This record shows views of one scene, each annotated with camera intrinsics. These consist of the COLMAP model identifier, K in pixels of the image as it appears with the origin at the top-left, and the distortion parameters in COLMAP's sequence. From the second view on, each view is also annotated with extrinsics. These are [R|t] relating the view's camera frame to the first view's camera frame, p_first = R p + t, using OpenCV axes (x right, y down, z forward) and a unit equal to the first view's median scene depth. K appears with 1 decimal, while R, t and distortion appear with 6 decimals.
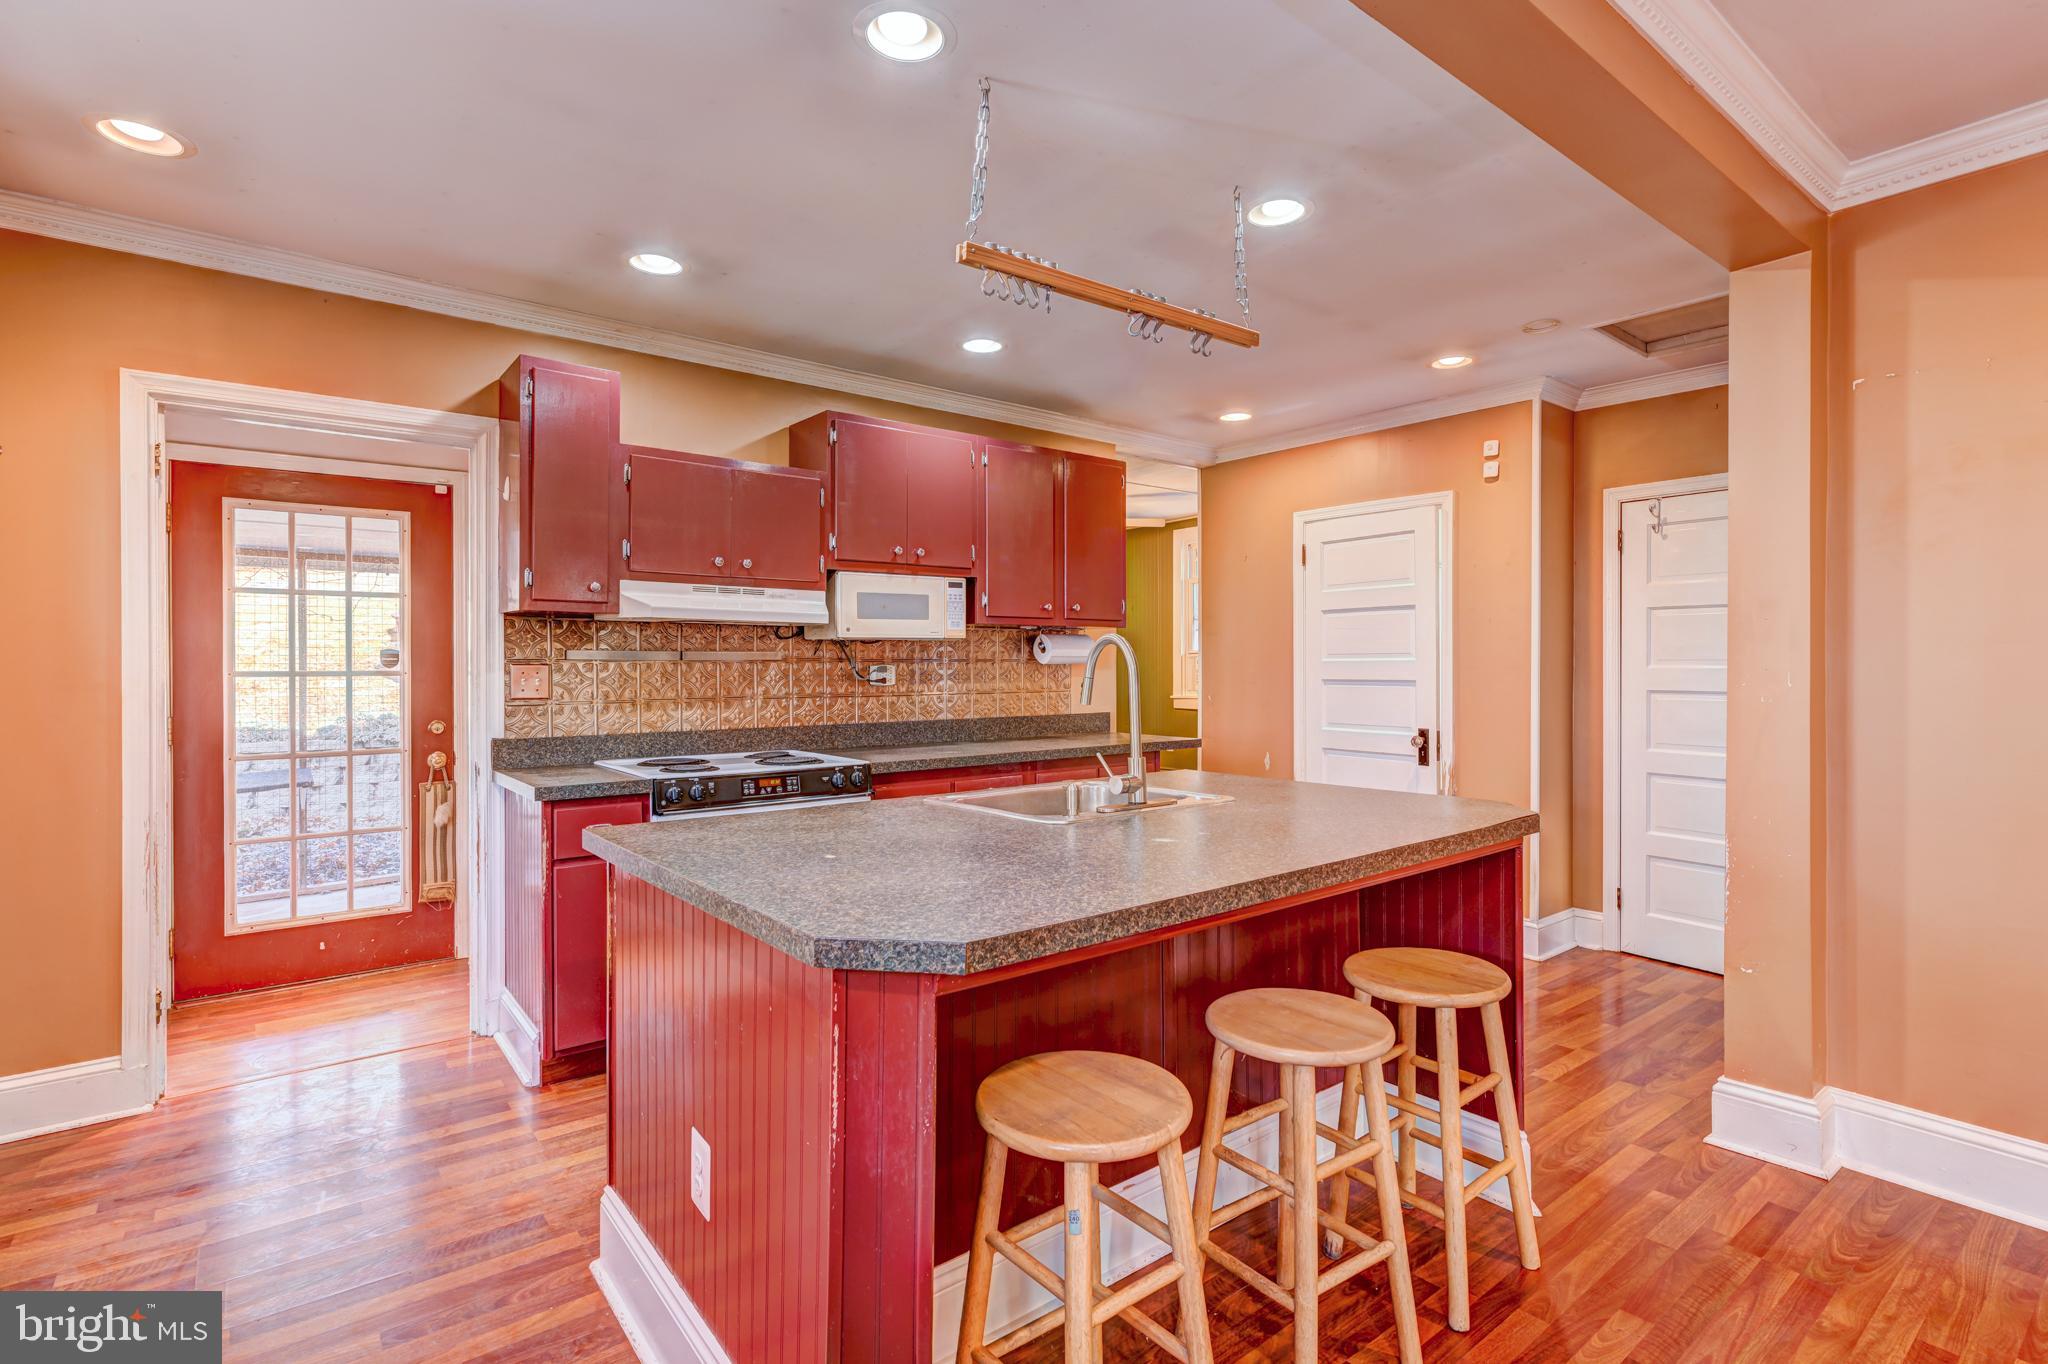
lens RADIAL K [[976.1, 0, 1019.0], [0, 976.1, 671.1], [0, 0, 1]] dist [0.001483, -0.000654]
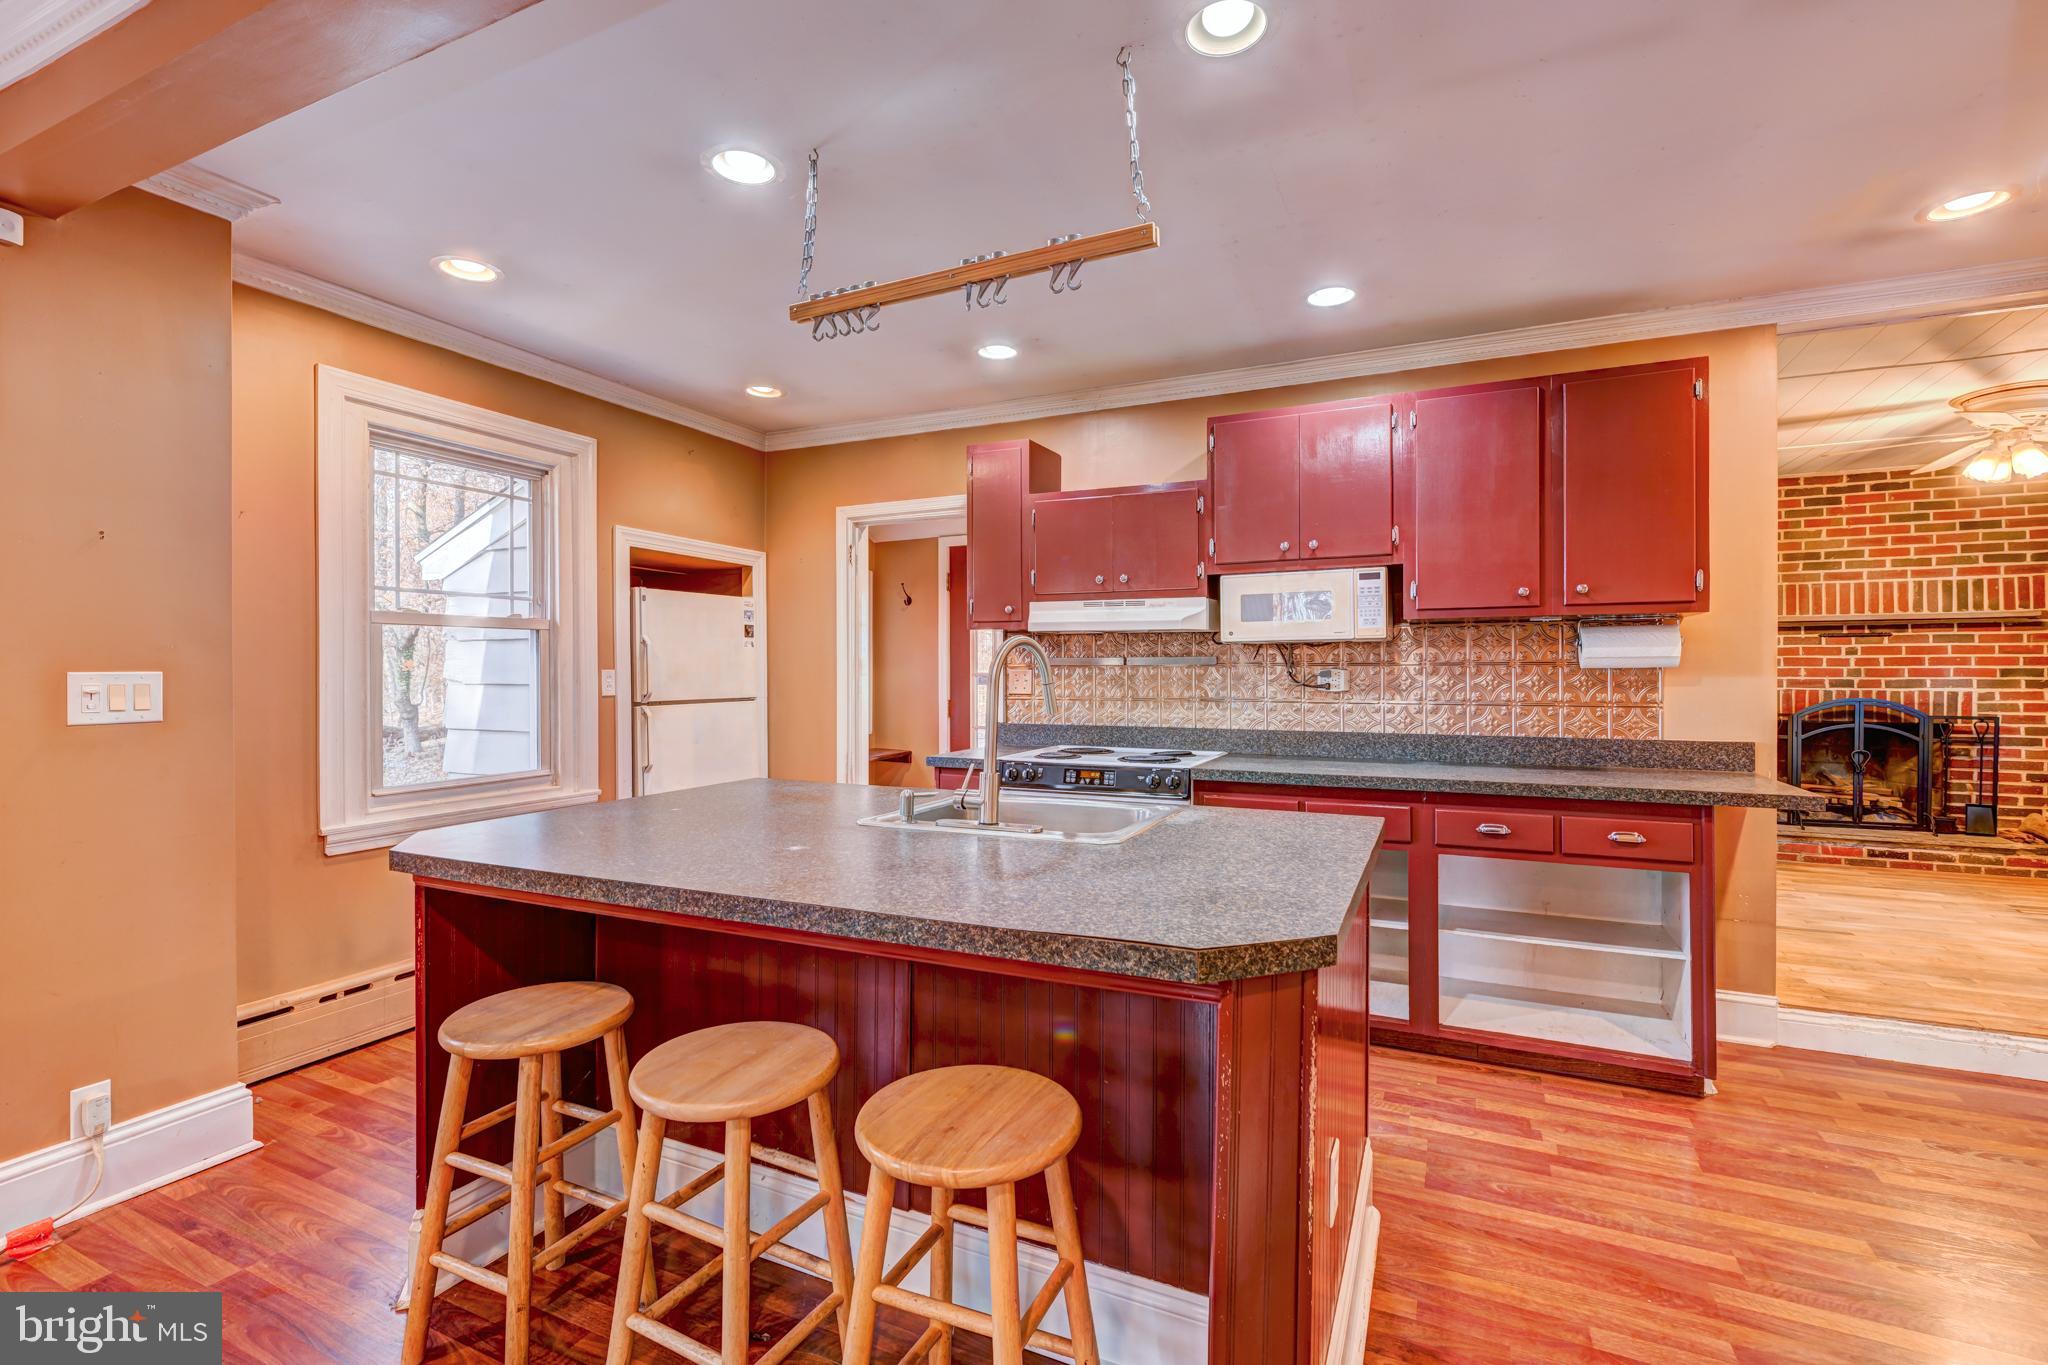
lens RADIAL K [[900.4, 0, 1031.3], [0, 900.4, 673.6], [0, 0, 1]] dist [0.000814, -0.000106]
pose [[0.451703, 0.004509, -0.892157, 0.530253], [-0.004224, 0.999987, 0.002915, -0.003711], [0.892158, 0.002452, 0.451716, 0.396365]]
